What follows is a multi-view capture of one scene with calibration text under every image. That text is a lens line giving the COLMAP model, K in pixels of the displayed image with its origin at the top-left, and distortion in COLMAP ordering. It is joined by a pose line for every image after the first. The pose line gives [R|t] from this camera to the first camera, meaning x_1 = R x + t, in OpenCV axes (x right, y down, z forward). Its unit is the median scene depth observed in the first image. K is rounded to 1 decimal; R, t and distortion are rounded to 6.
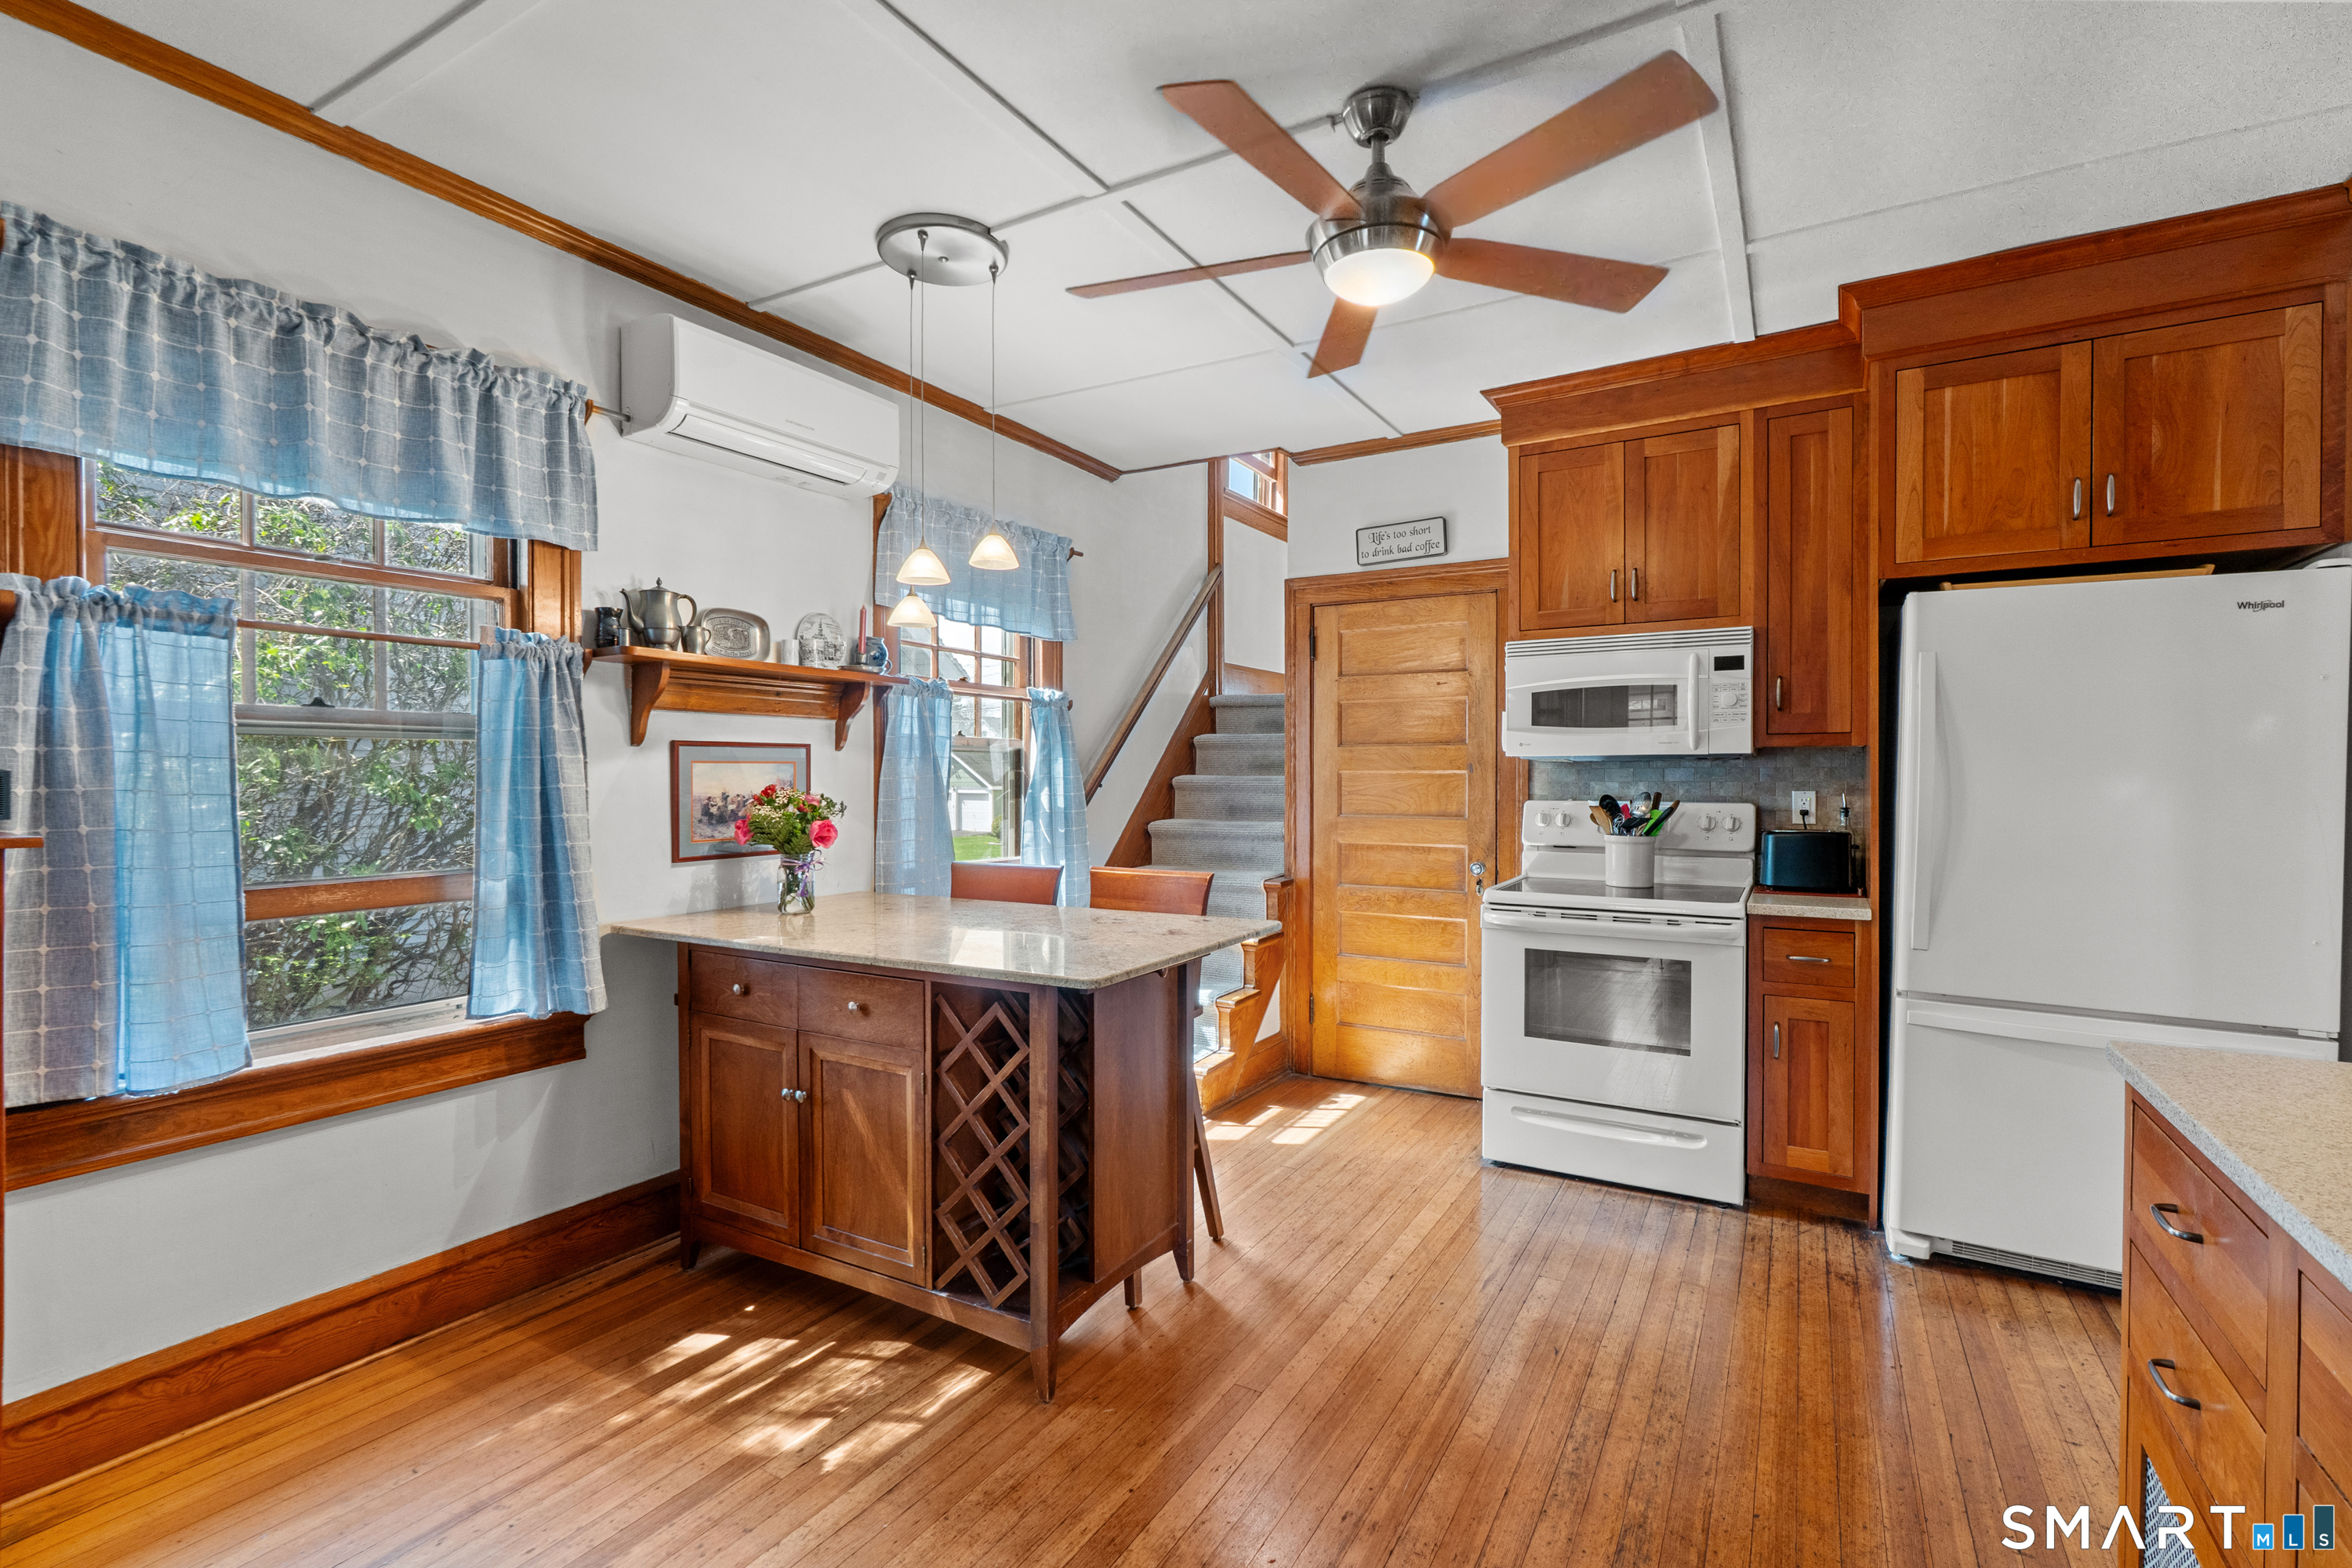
lens RADIAL K [[1071.3, 0, 1163.3], [0, 1071.3, 779.6], [0, 0, 1]] dist [-0.010942, 0.004034]
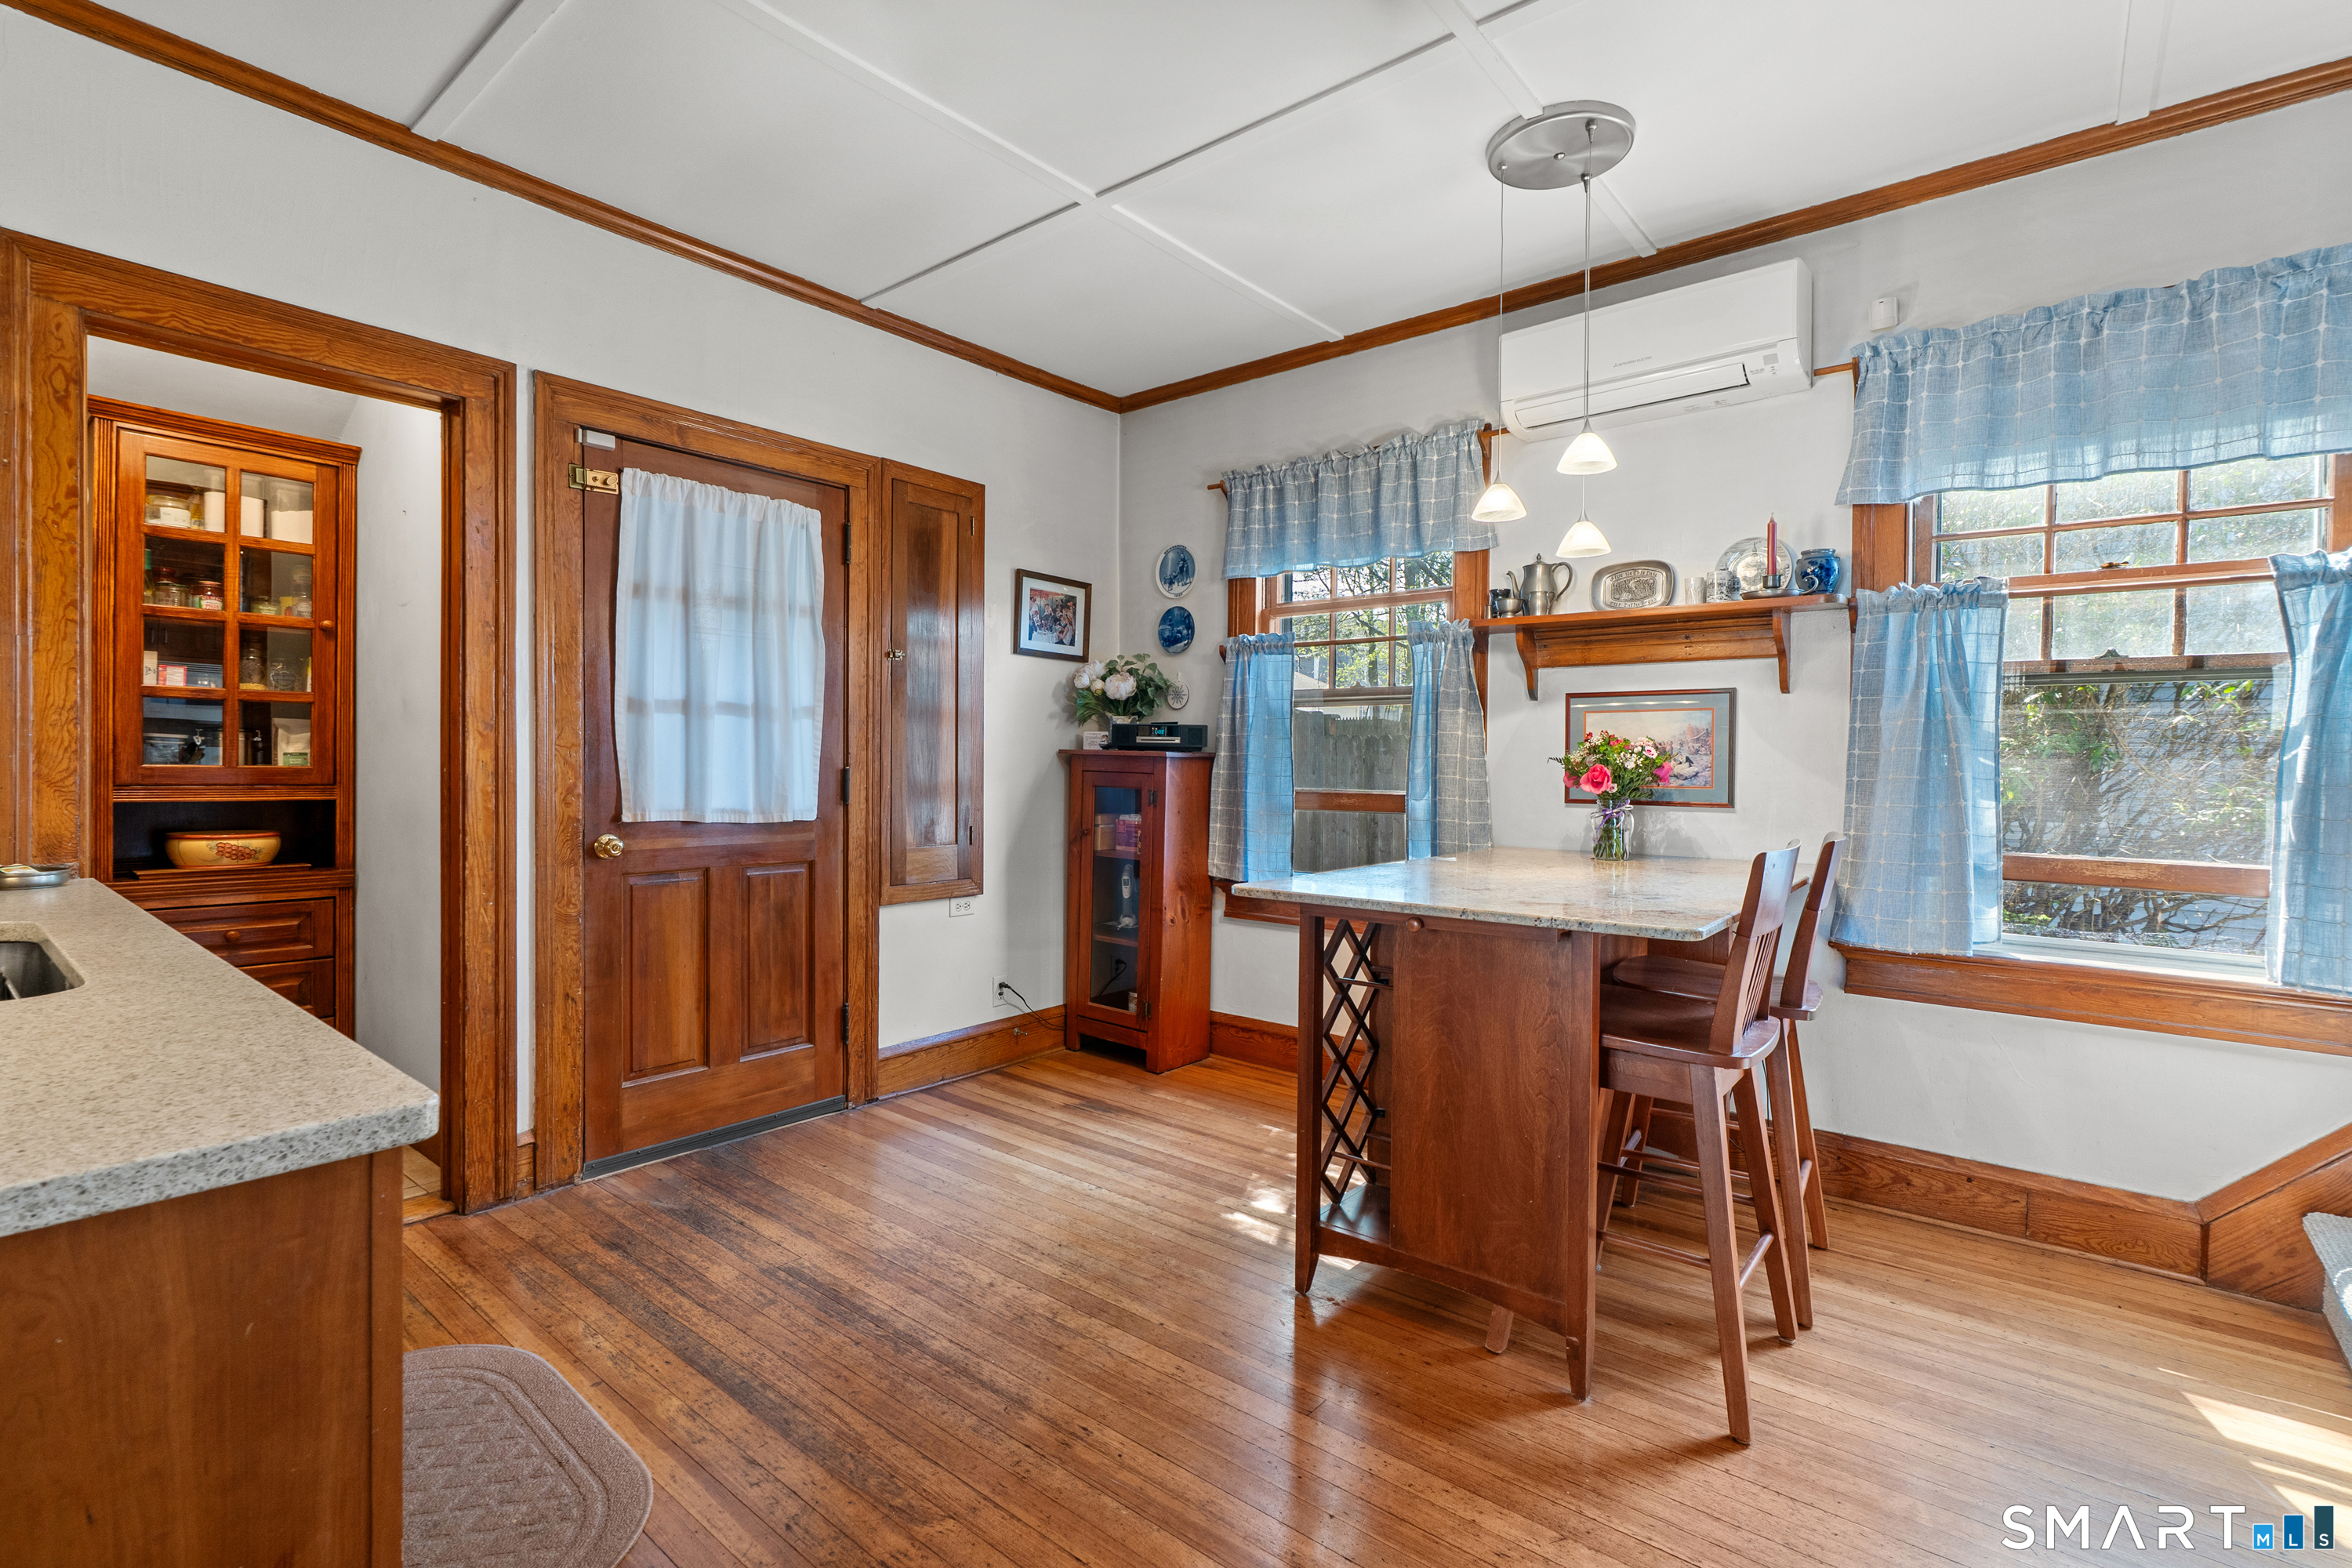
lens RADIAL K [[1071.3, 0, 1167.5], [0, 1071.3, 774.3], [0, 0, 1]] dist [-0.010942, 0.004034]
pose [[-0.151783, 0.011041, -0.988352, 0.702238], [-0.015186, 0.999794, 0.013501, 0.038016], [0.988297, 0.017058, -0.151584, 0.748455]]
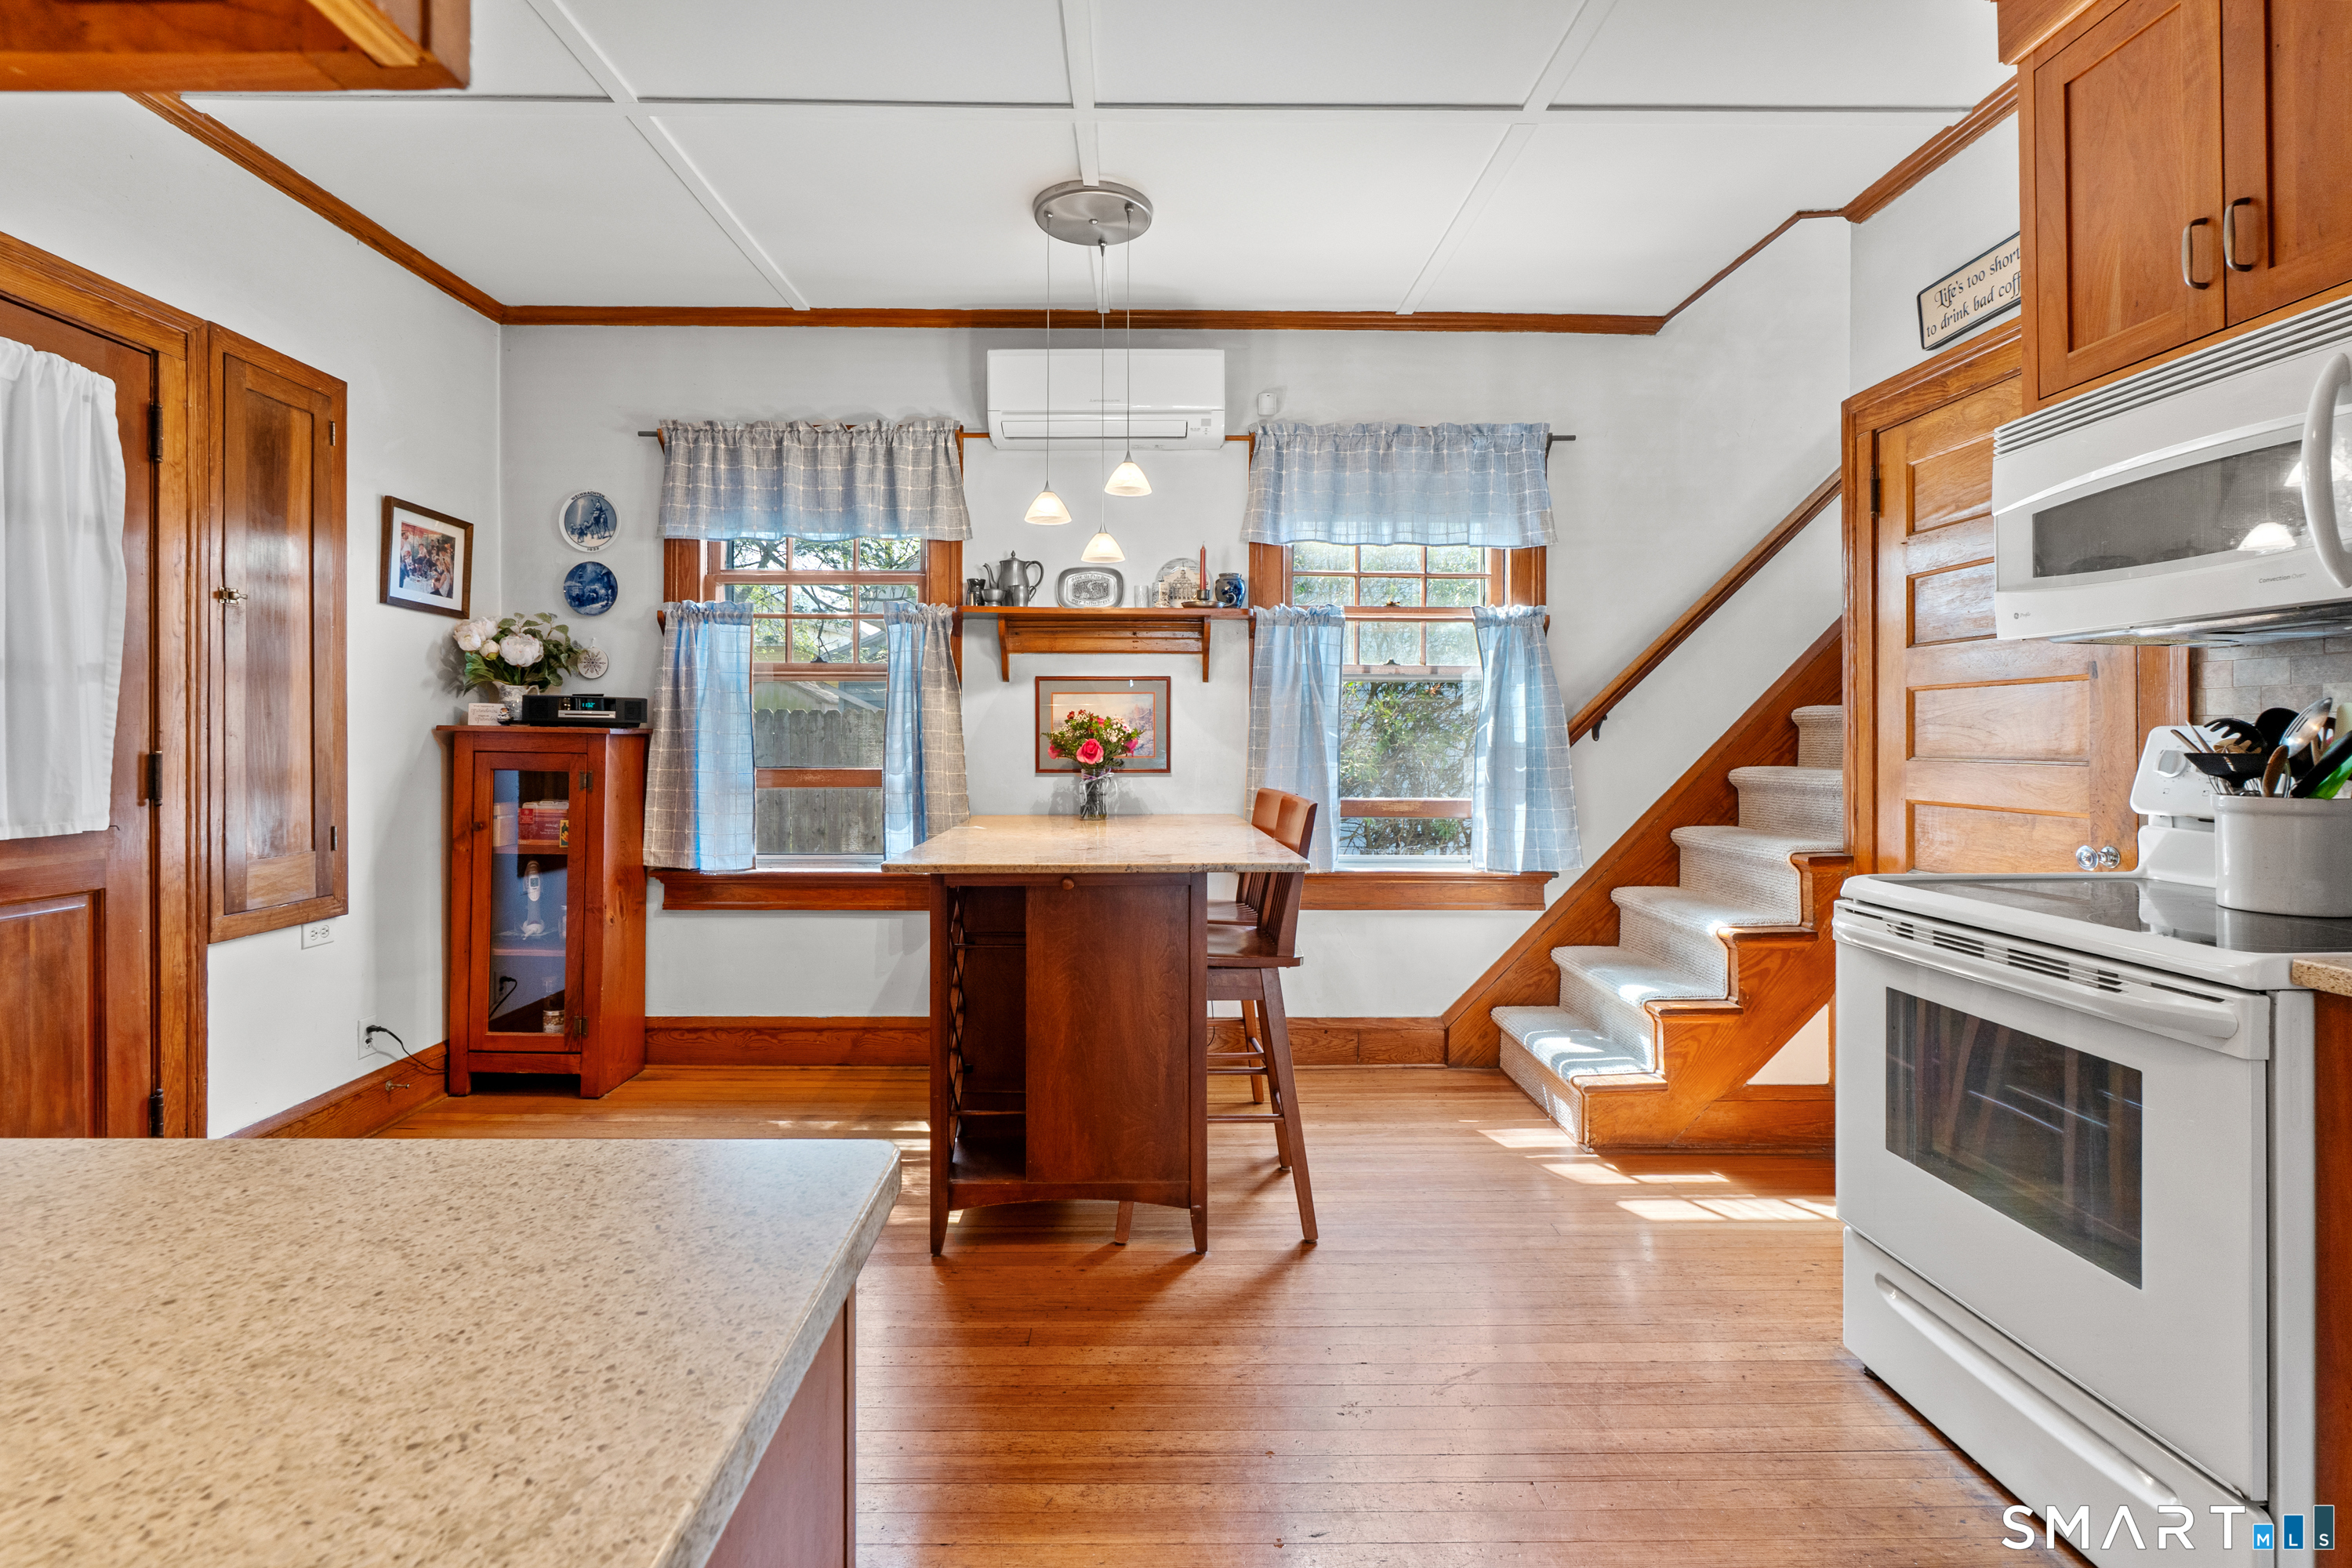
lens RADIAL K [[1071.3, 0, 1156.7], [0, 1071.3, 737.0], [0, 0, 1]] dist [-0.010942, 0.004034]
pose [[0.522617, 0.000022, -0.852568, 0.693548], [-0.006429, 0.999972, -0.003915, 0.038574], [0.852543, 0.007527, 0.522602, 0.451500]]
